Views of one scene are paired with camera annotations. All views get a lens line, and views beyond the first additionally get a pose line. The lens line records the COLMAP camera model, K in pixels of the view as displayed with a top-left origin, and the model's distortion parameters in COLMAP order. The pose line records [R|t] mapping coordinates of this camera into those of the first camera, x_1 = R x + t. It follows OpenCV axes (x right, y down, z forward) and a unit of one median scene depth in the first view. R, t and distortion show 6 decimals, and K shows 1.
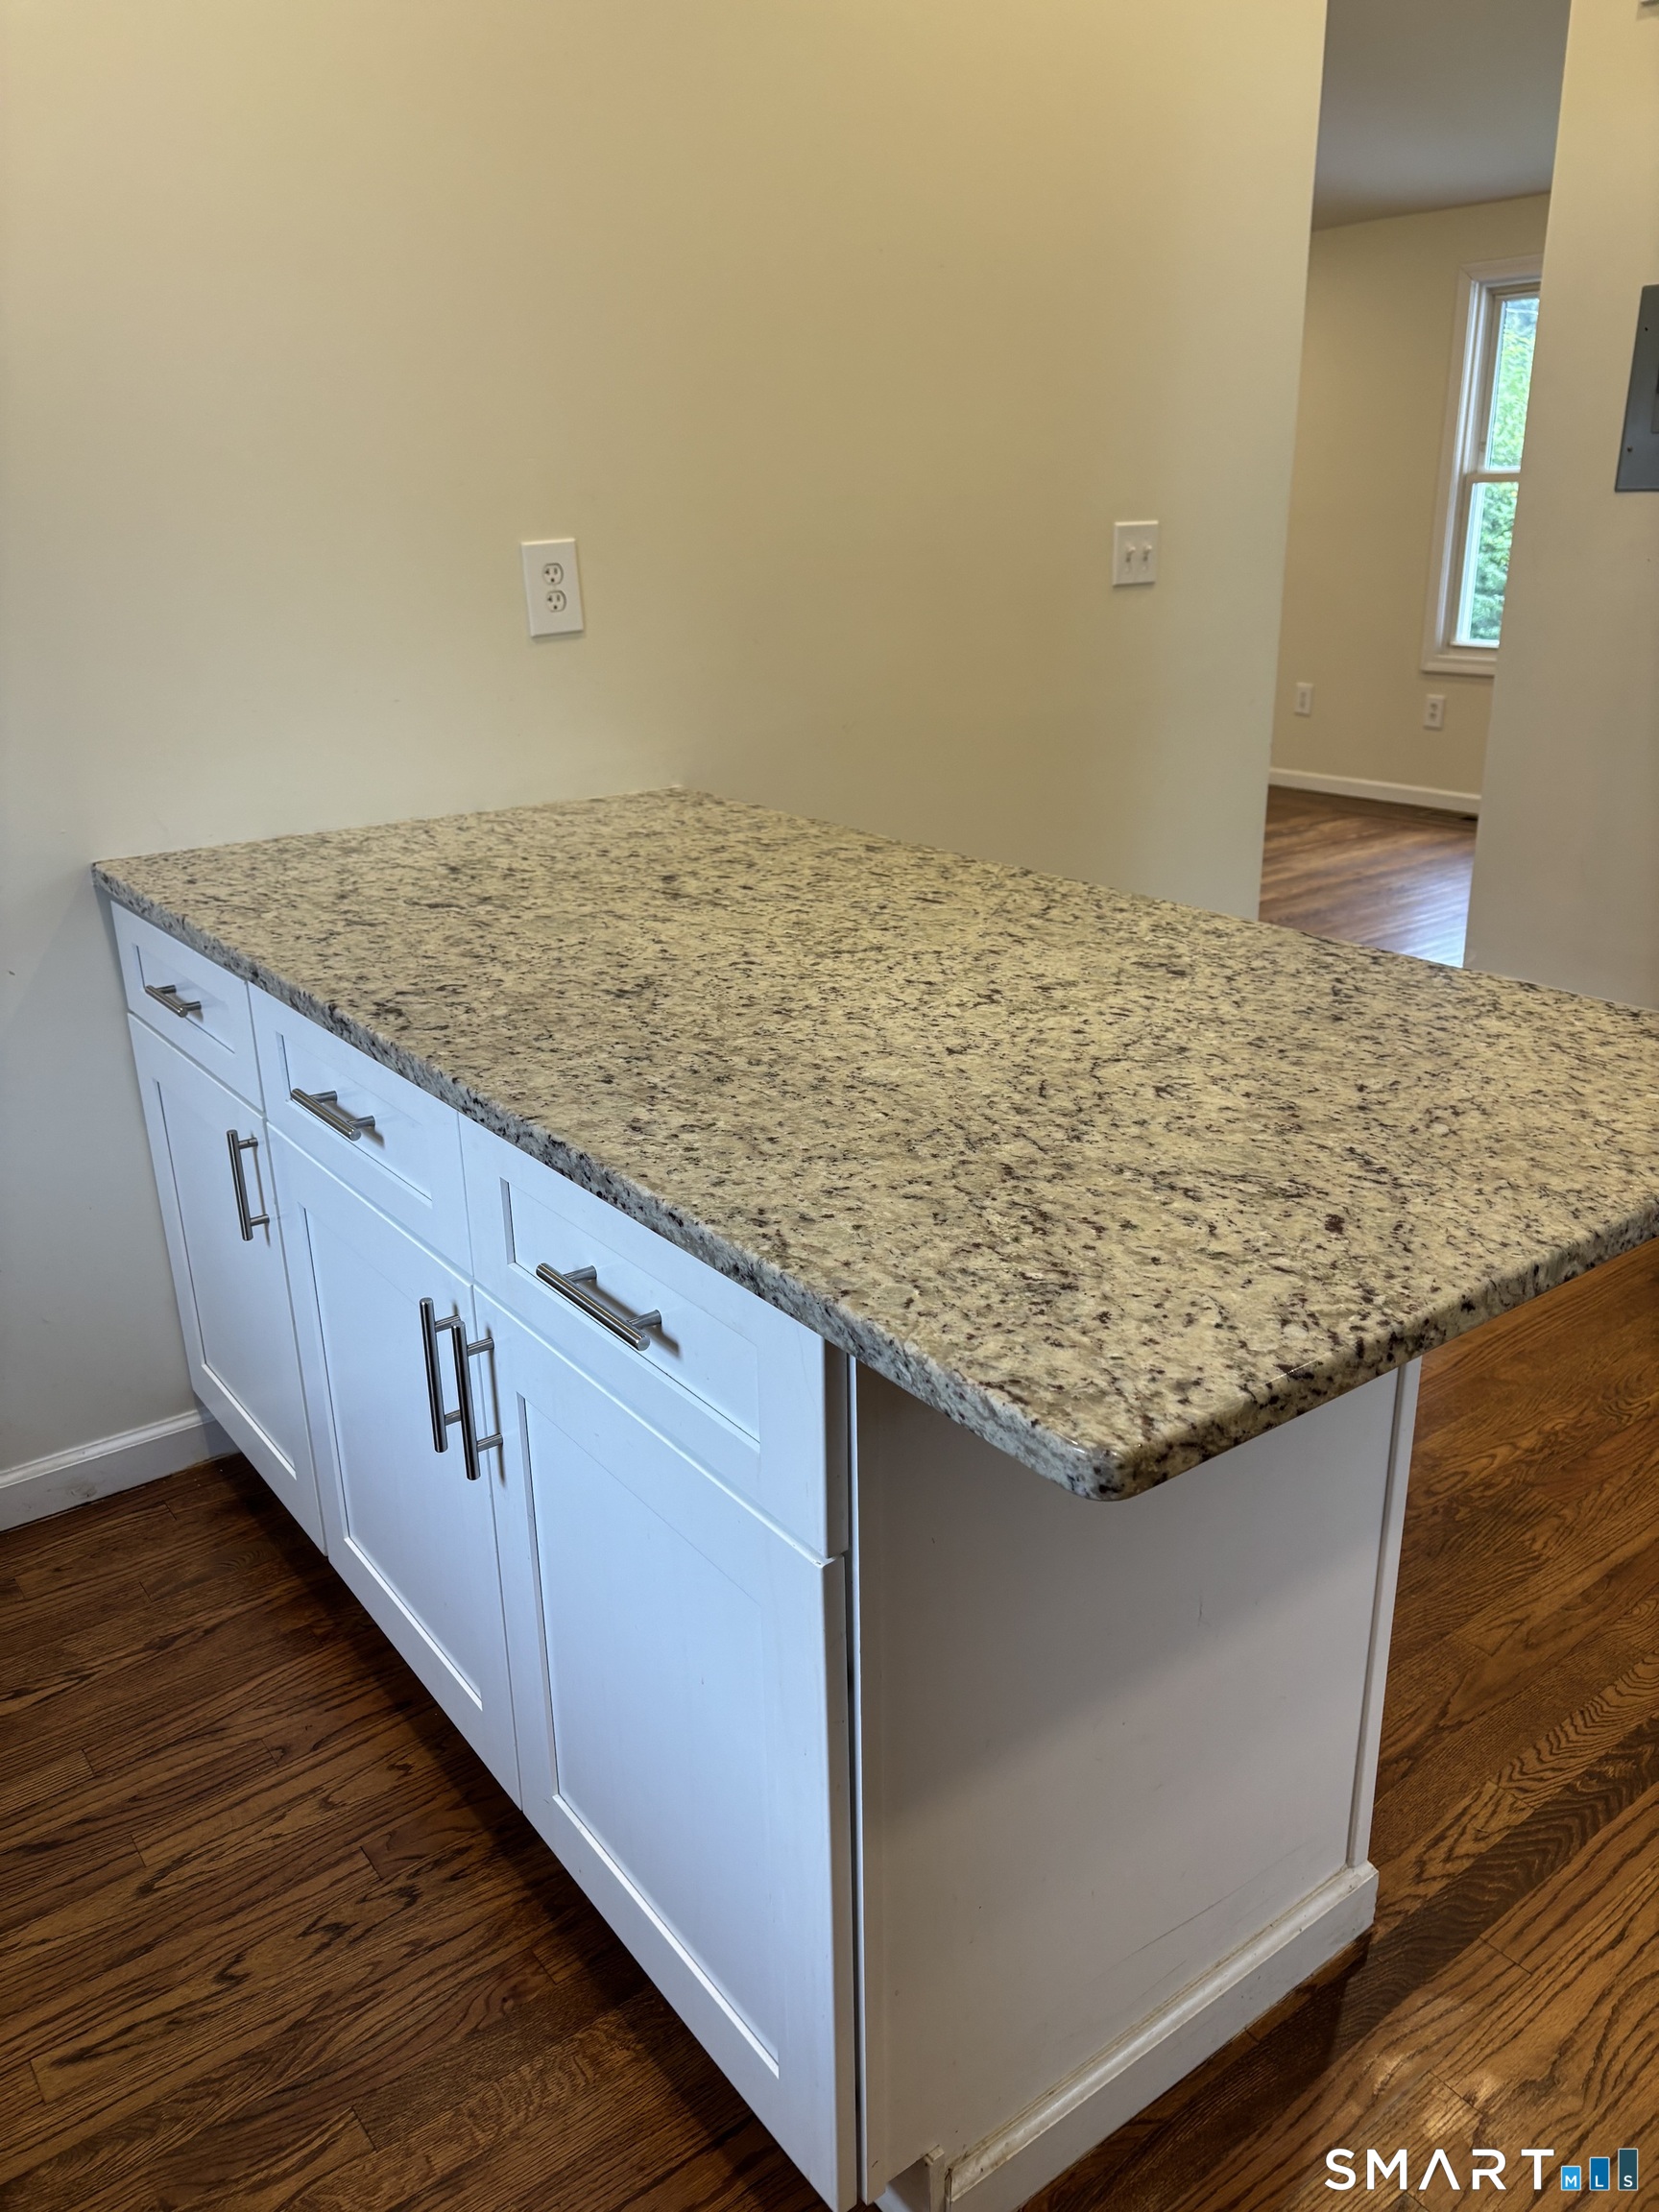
lens RADIAL K [[1683.0, 0, 841.3], [0, 1683.0, 1086.8], [0, 0, 1]] dist [0.057415, -0.056375]
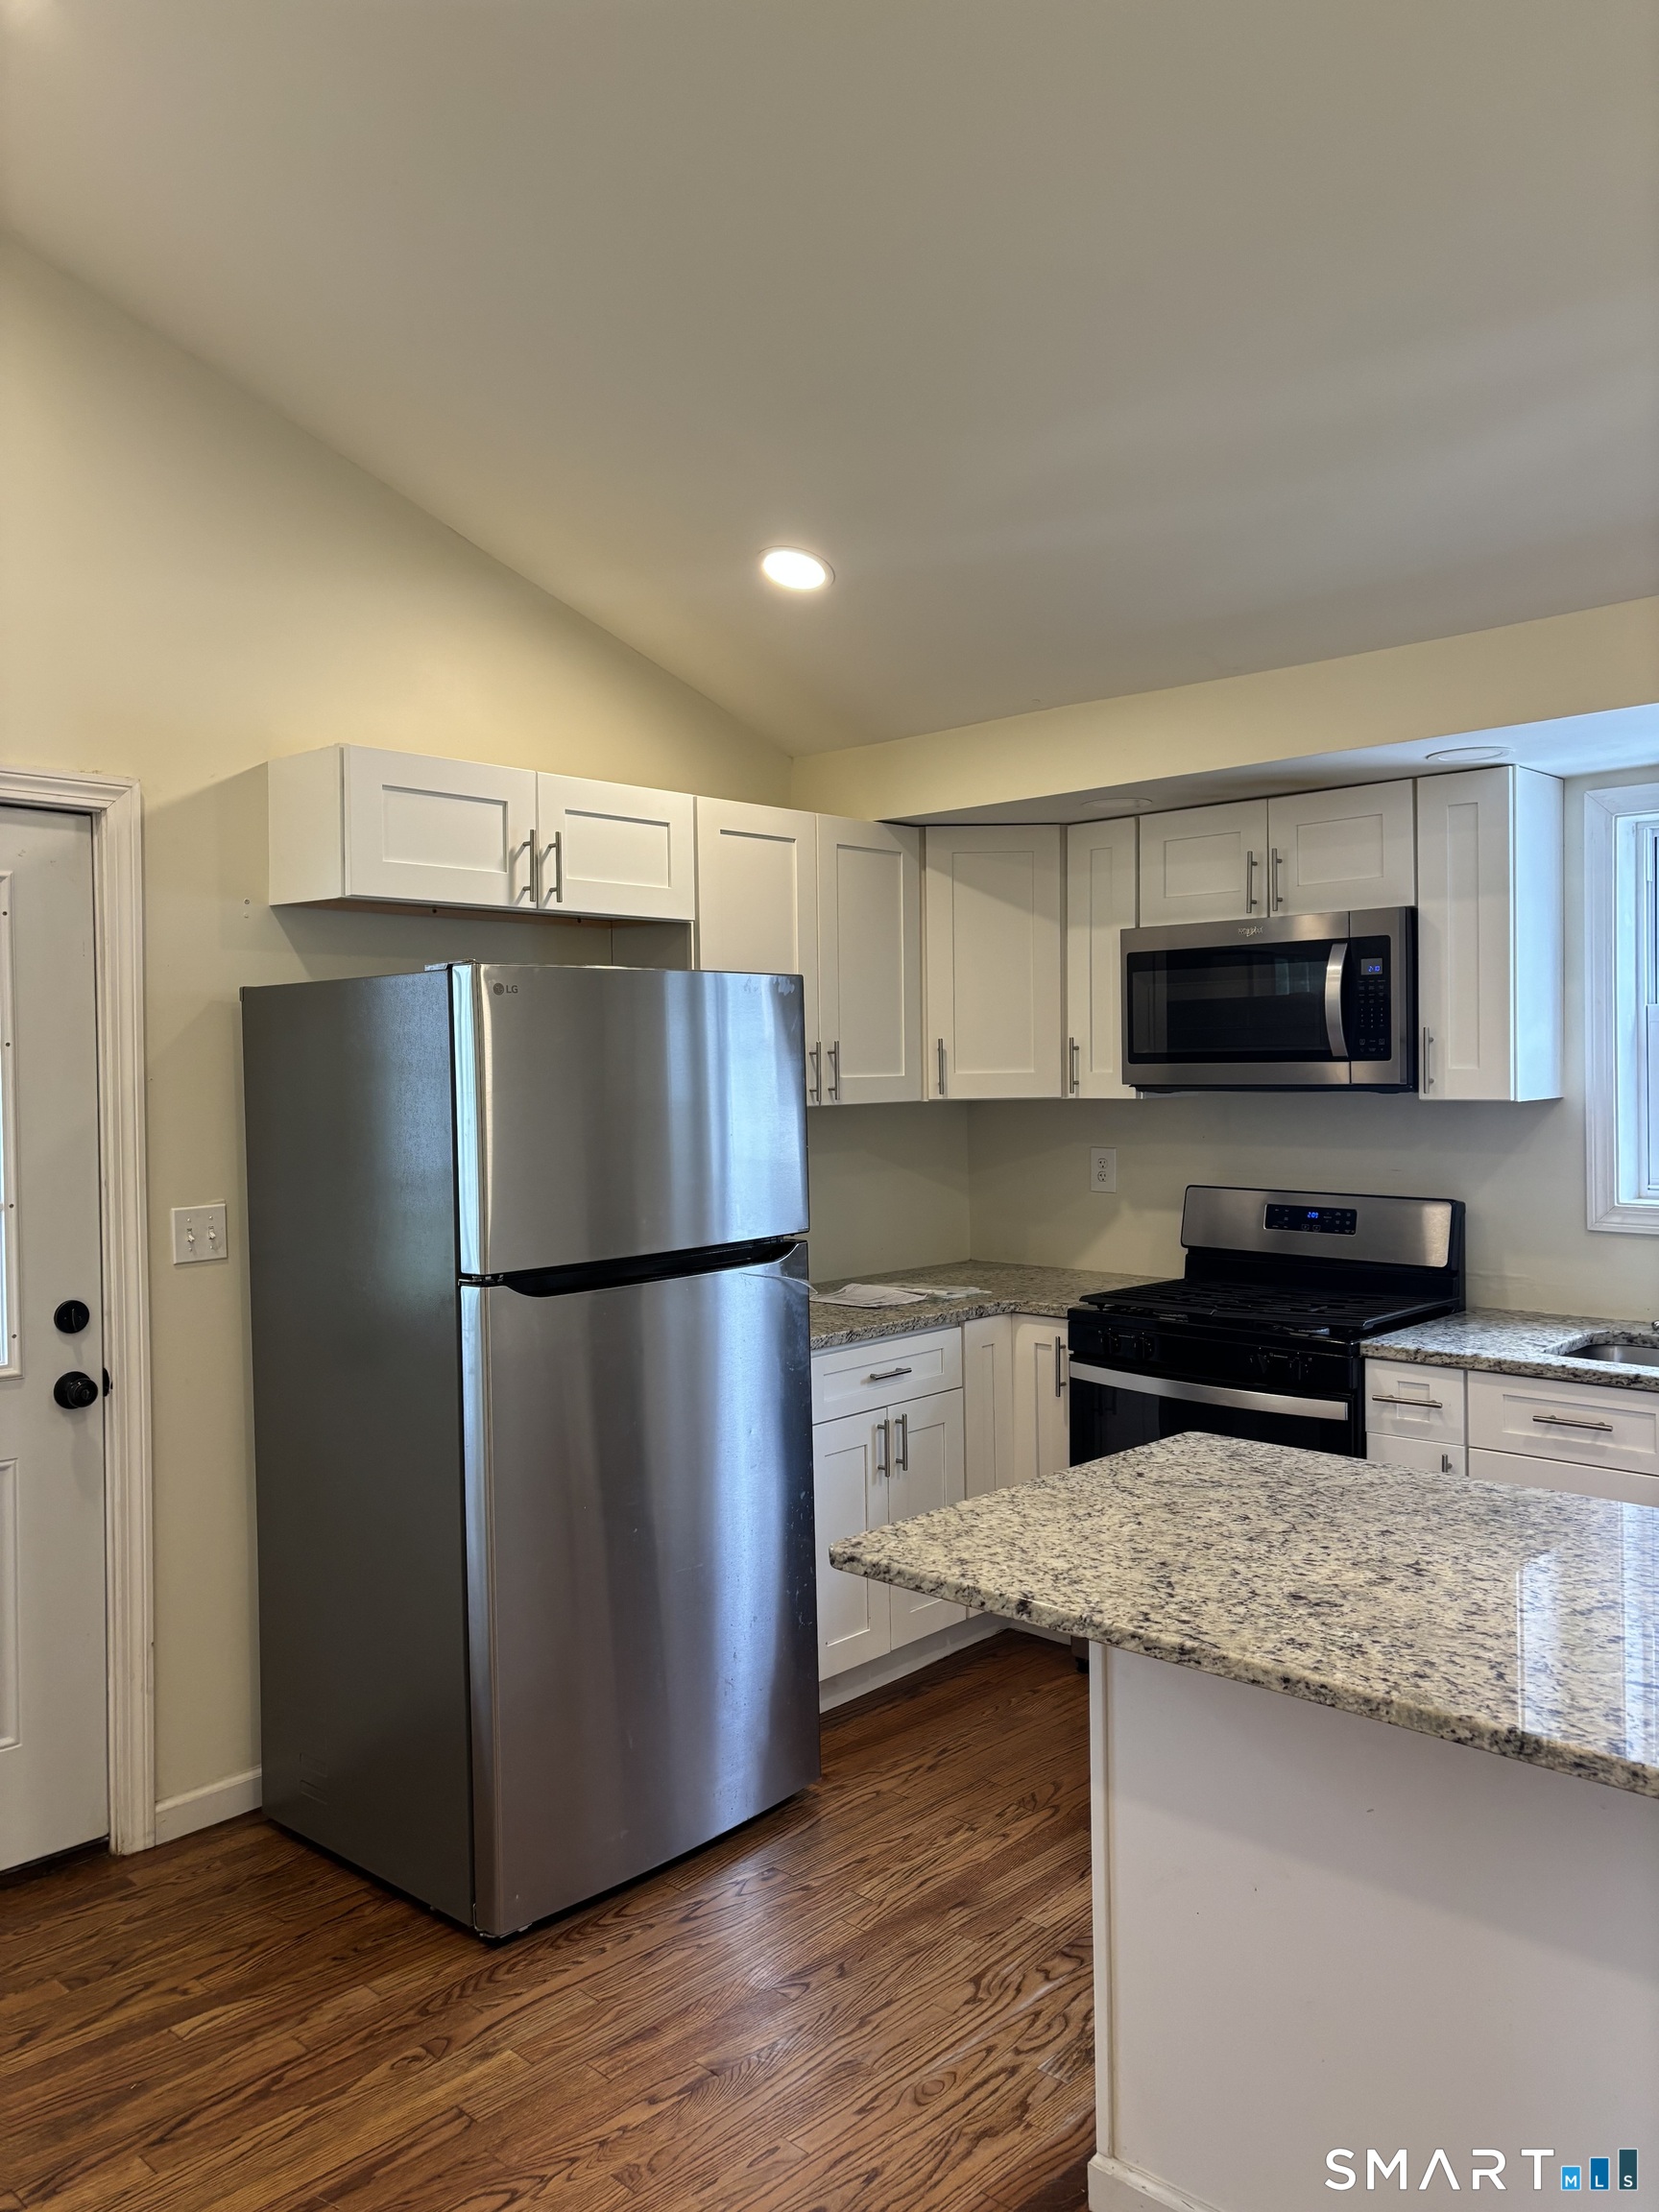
lens RADIAL K [[1683.0, 0, 835.7], [0, 1683.0, 1097.8], [0, 0, 1]] dist [0.057415, -0.056375]
pose [[-0.987397, 0.029585, -0.155473, 0.757709], [-0.027262, 0.935892, 0.351229, -0.882342], [0.155898, 0.351041, -0.923291, 2.084600]]
